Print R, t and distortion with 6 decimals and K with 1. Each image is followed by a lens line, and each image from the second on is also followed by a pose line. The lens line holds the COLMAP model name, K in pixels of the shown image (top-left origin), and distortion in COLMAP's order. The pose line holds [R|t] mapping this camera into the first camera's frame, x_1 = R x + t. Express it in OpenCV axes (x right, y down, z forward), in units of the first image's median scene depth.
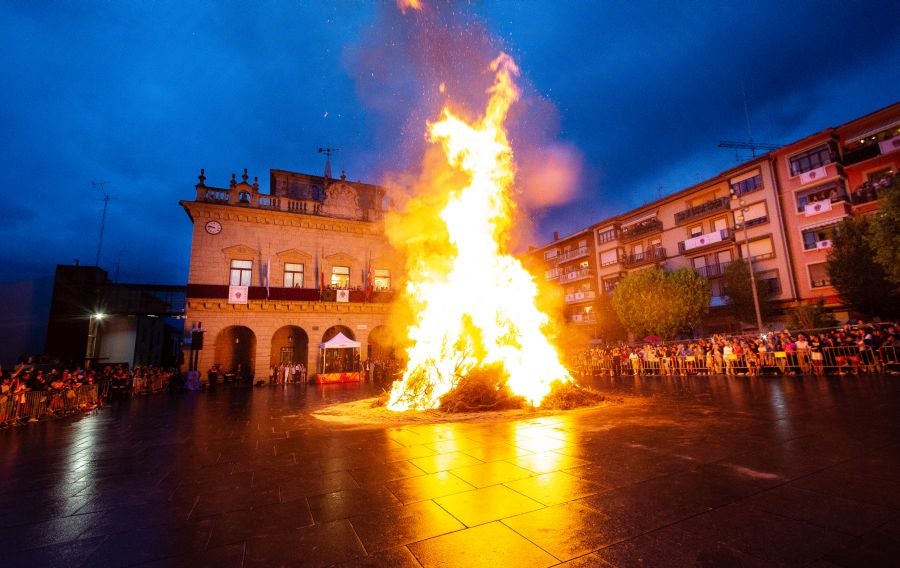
lens RADIAL K [[382.6, 0, 457.5], [0, 382.6, 290.7], [0, 0, 1]] dist [-0.000777, -0.000868]
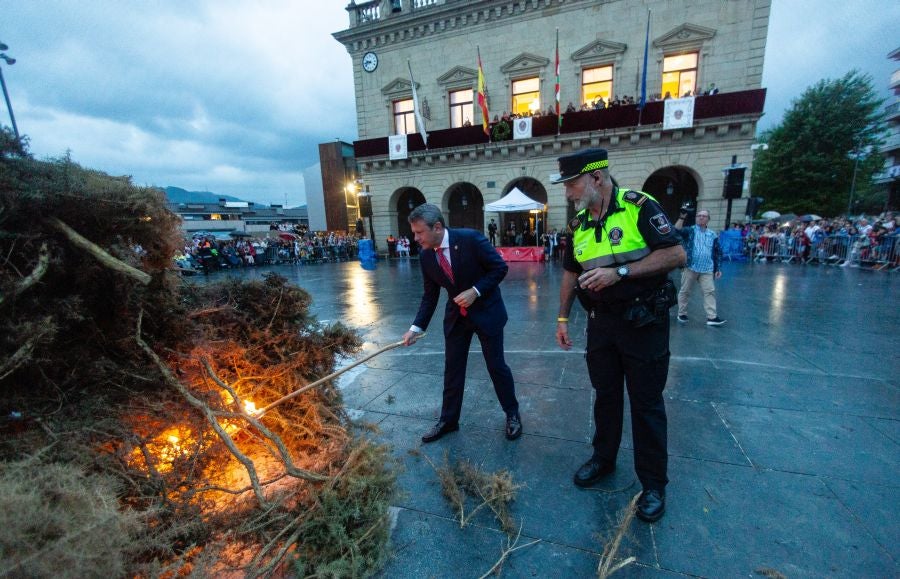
lens RADIAL K [[370.6, 0, 462.1], [0, 370.6, 307.1], [0, 0, 1]] dist [-0.003038, 0.001025]
pose [[0.700013, 0.154802, -0.697150, 0.113171], [0.122738, 0.935616, 0.330995, 0.078621], [0.703503, -0.317268, 0.635943, 0.453939]]
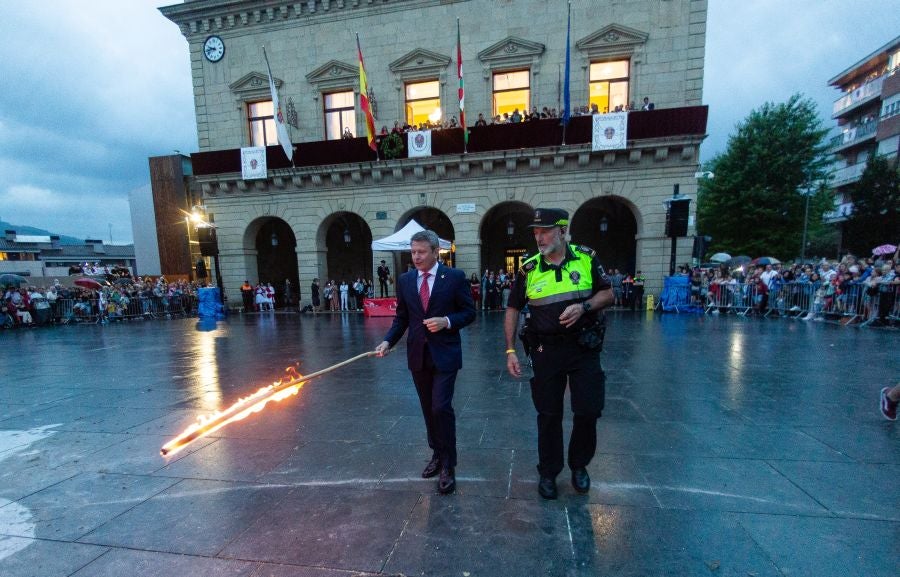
lens RADIAL K [[474.1, 0, 422.9], [0, 474.1, 349.1], [0, 0, 1]] dist [0.004762, -0.006937]
pose [[0.786624, 0.106462, -0.608185, 0.107363], [0.102604, 0.948786, 0.298792, 0.085429], [0.608847, -0.297439, 0.735415, 0.492019]]
